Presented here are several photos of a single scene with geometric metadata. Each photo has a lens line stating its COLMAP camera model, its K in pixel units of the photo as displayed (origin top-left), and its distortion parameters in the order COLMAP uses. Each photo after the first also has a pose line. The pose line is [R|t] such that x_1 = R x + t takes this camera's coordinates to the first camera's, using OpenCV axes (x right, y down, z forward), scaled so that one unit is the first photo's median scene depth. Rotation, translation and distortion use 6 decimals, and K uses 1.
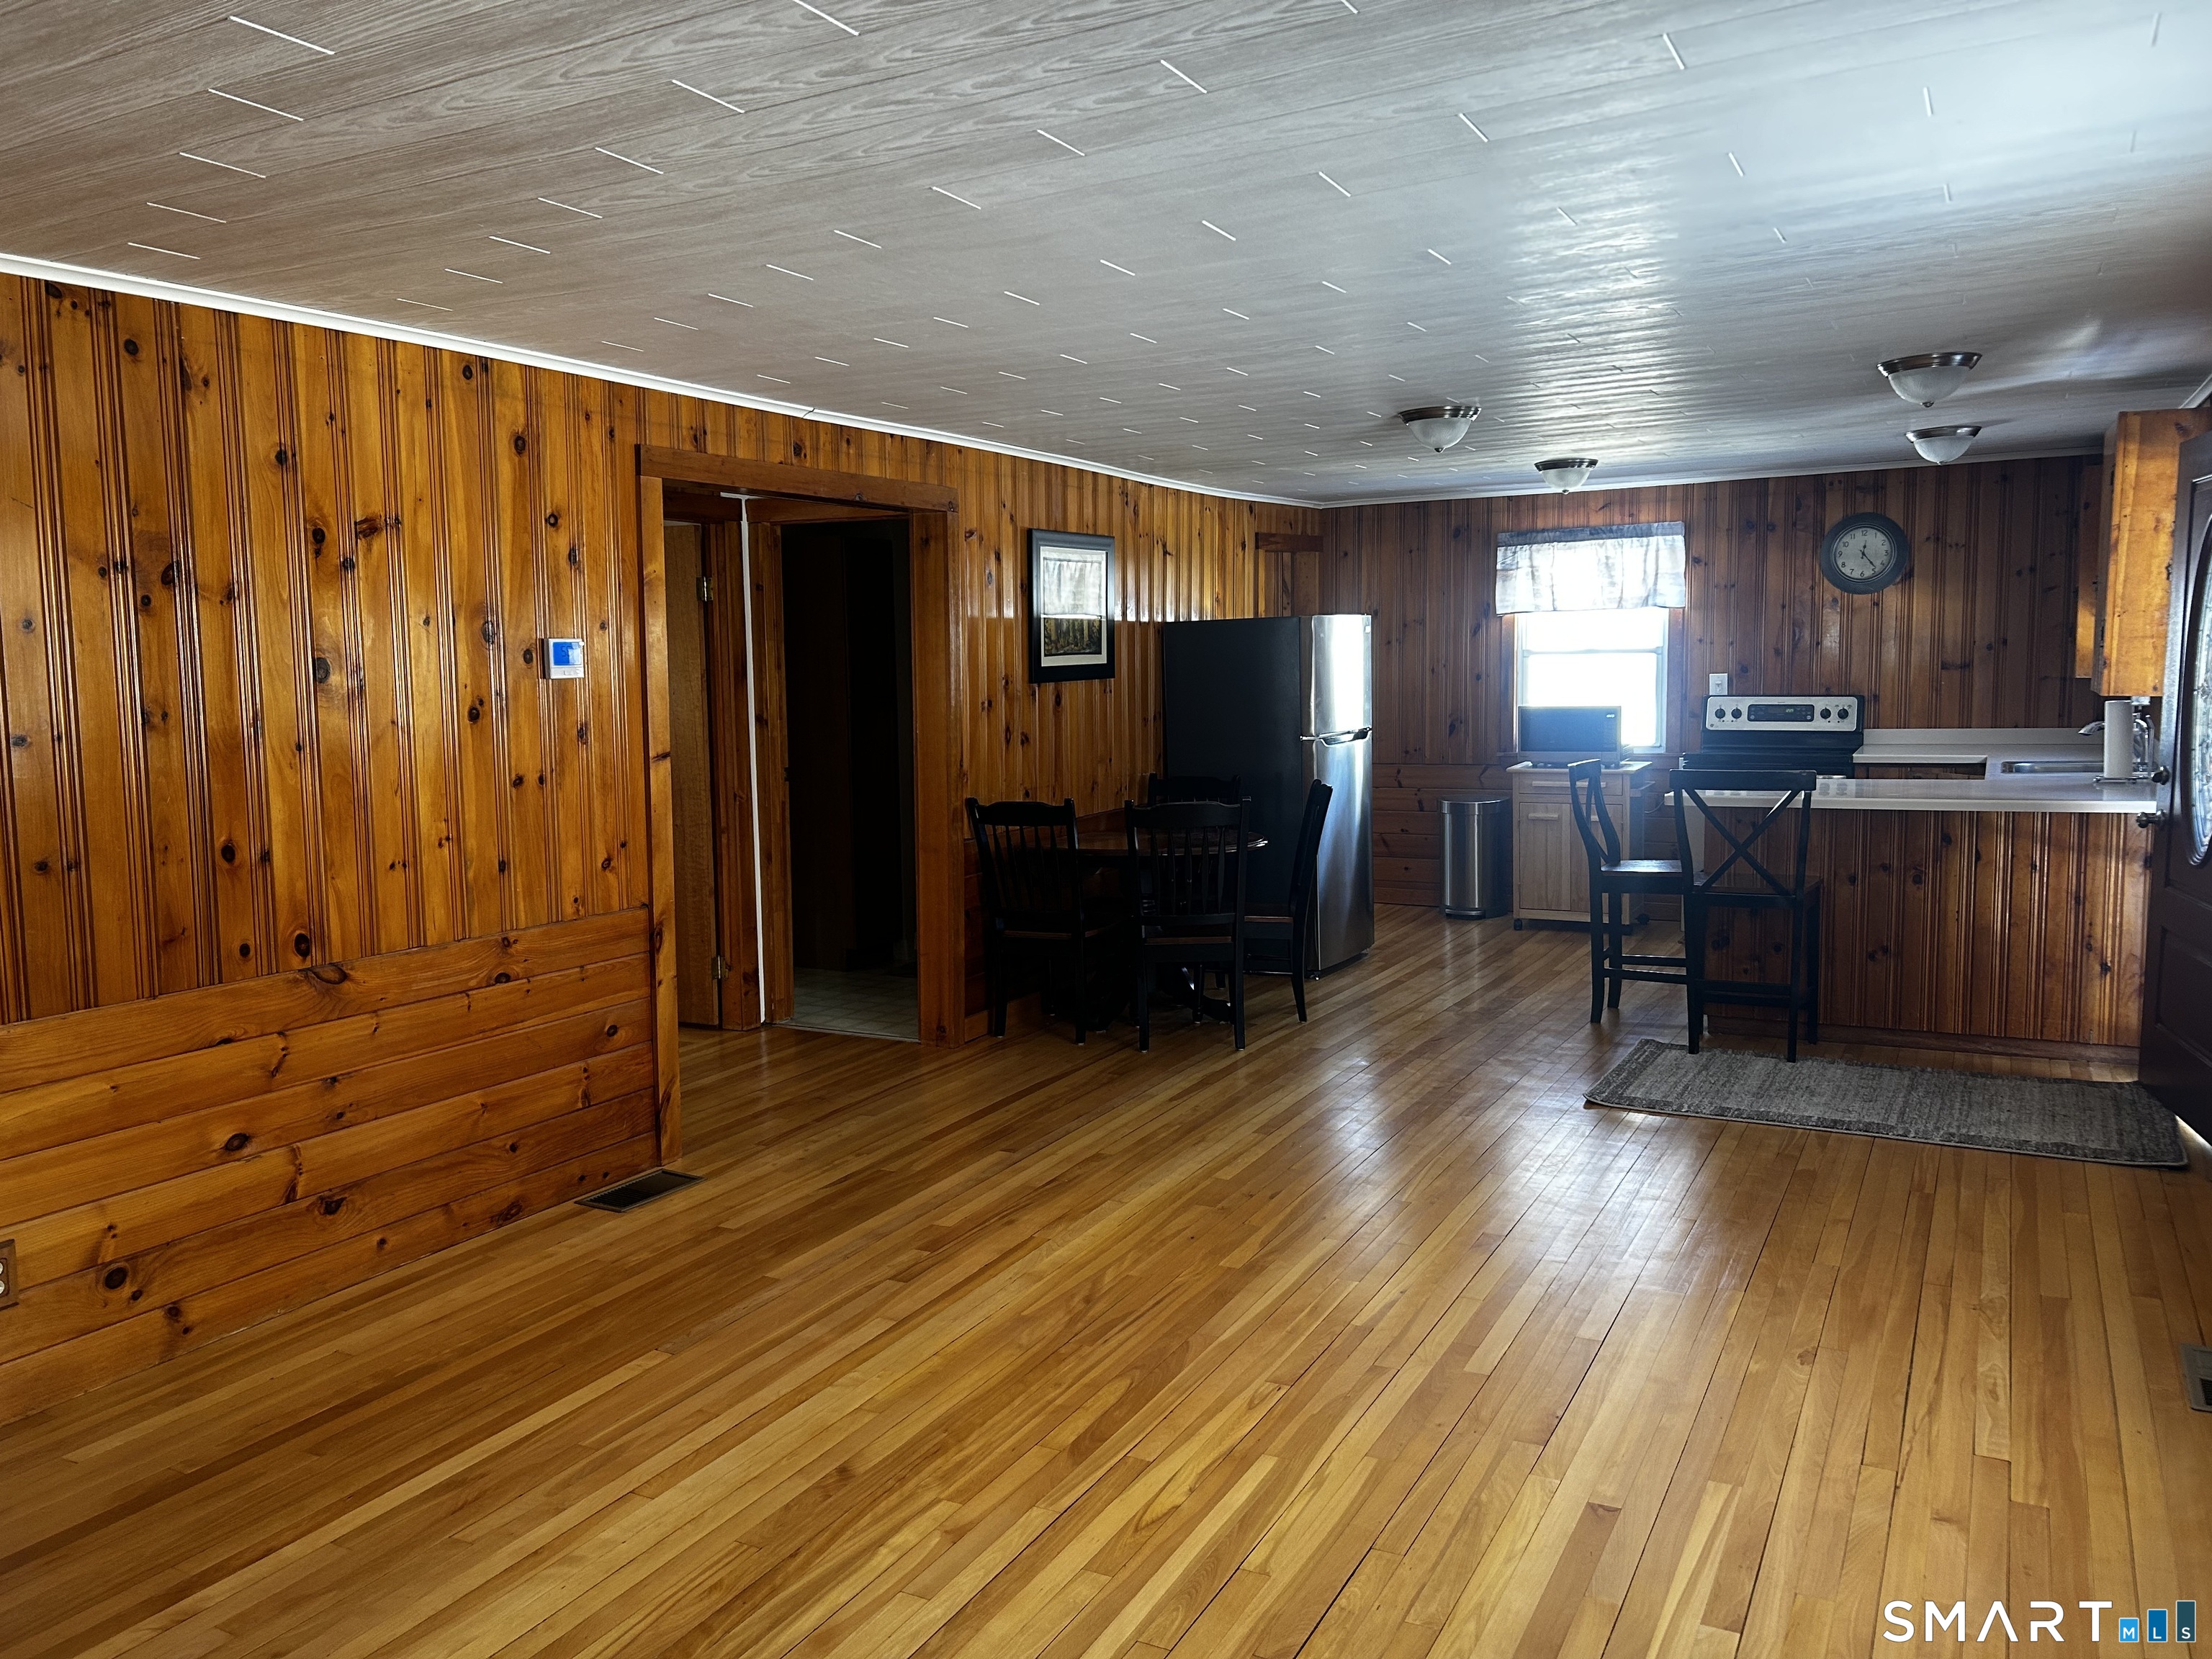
lens RADIAL K [[1666.6, 0, 1101.4], [0, 1666.6, 829.4], [0, 0, 1]] dist [0.076843, -0.089432]
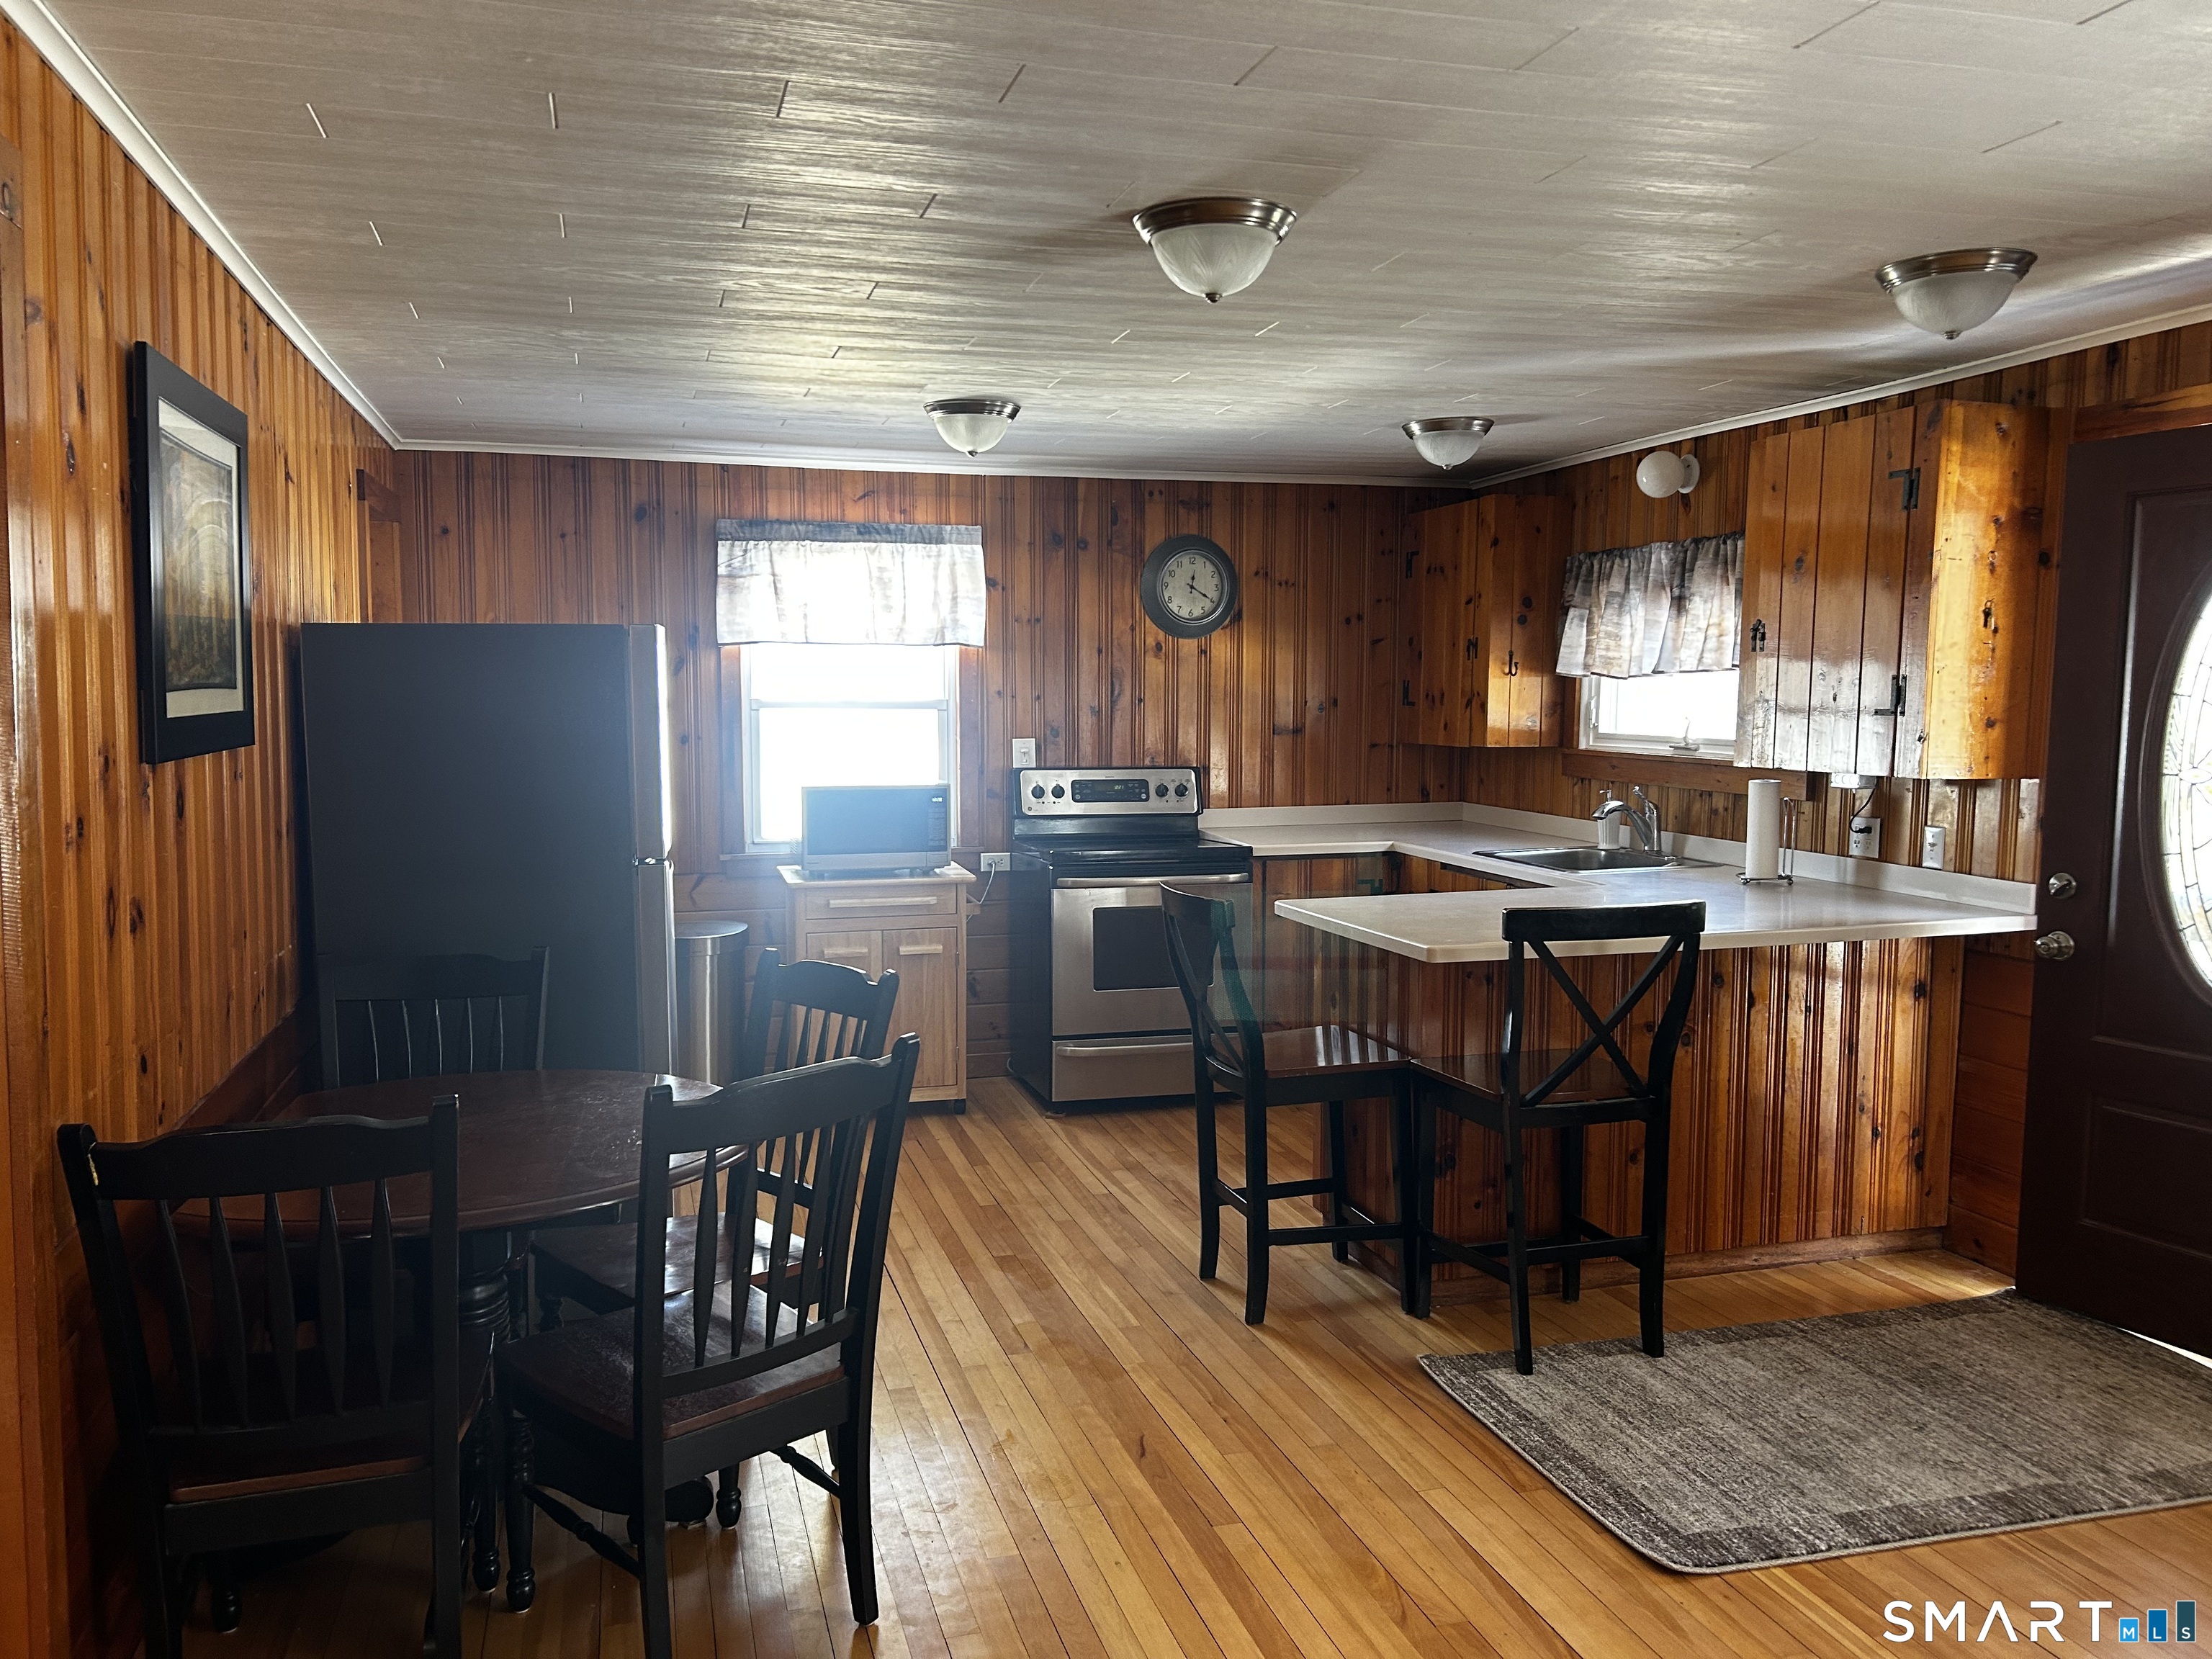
lens RADIAL K [[1669.4, 0, 1106.0], [0, 1669.4, 829.5], [0, 0, 1]] dist [0.143497, -0.181293]
pose [[0.715137, -0.037780, 0.697963, -0.181858], [0.058818, 0.998249, -0.006231, -0.069588], [-0.696505, 0.045509, 0.716107, 0.686458]]
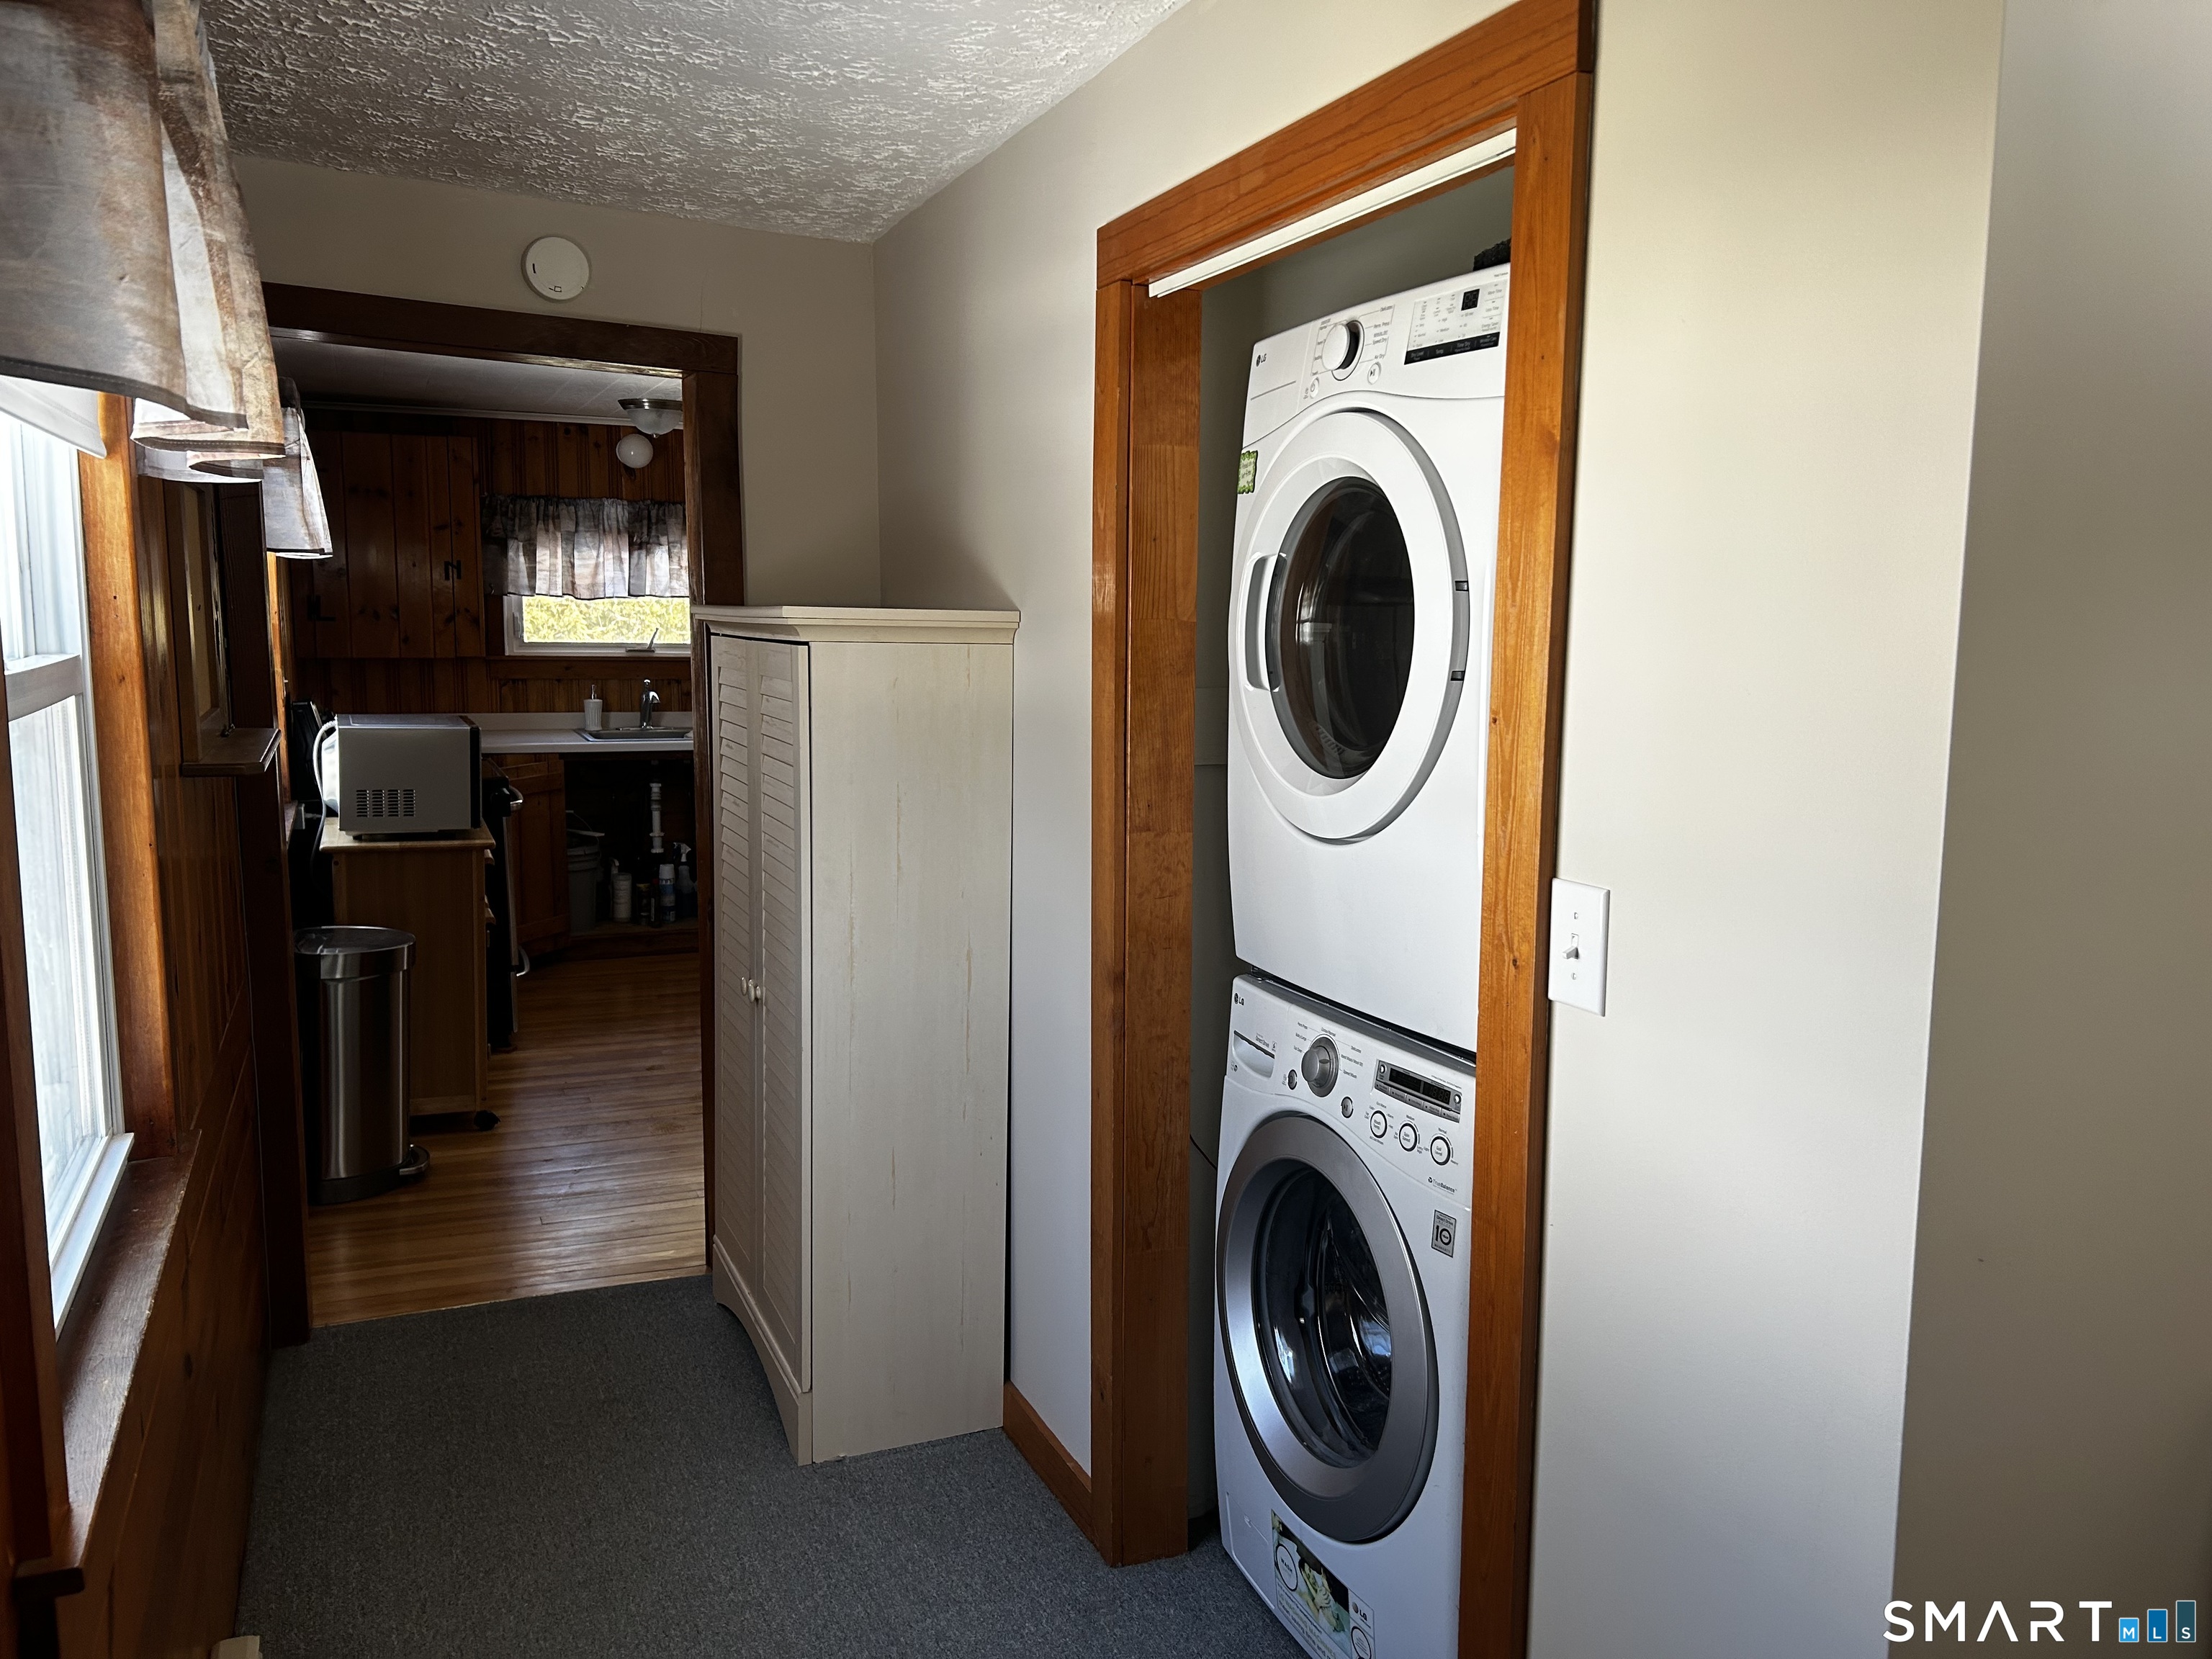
lens RADIAL K [[1669.4, 0, 1106.0], [0, 1669.4, 829.5], [0, 0, 1]] dist [0.143497, -0.181293]
pose [[-0.786620, -0.075776, 0.612770, -0.396189], [0.070583, 0.974898, 0.211166, -0.221815], [-0.613389, 0.209359, -0.761526, 1.977621]]
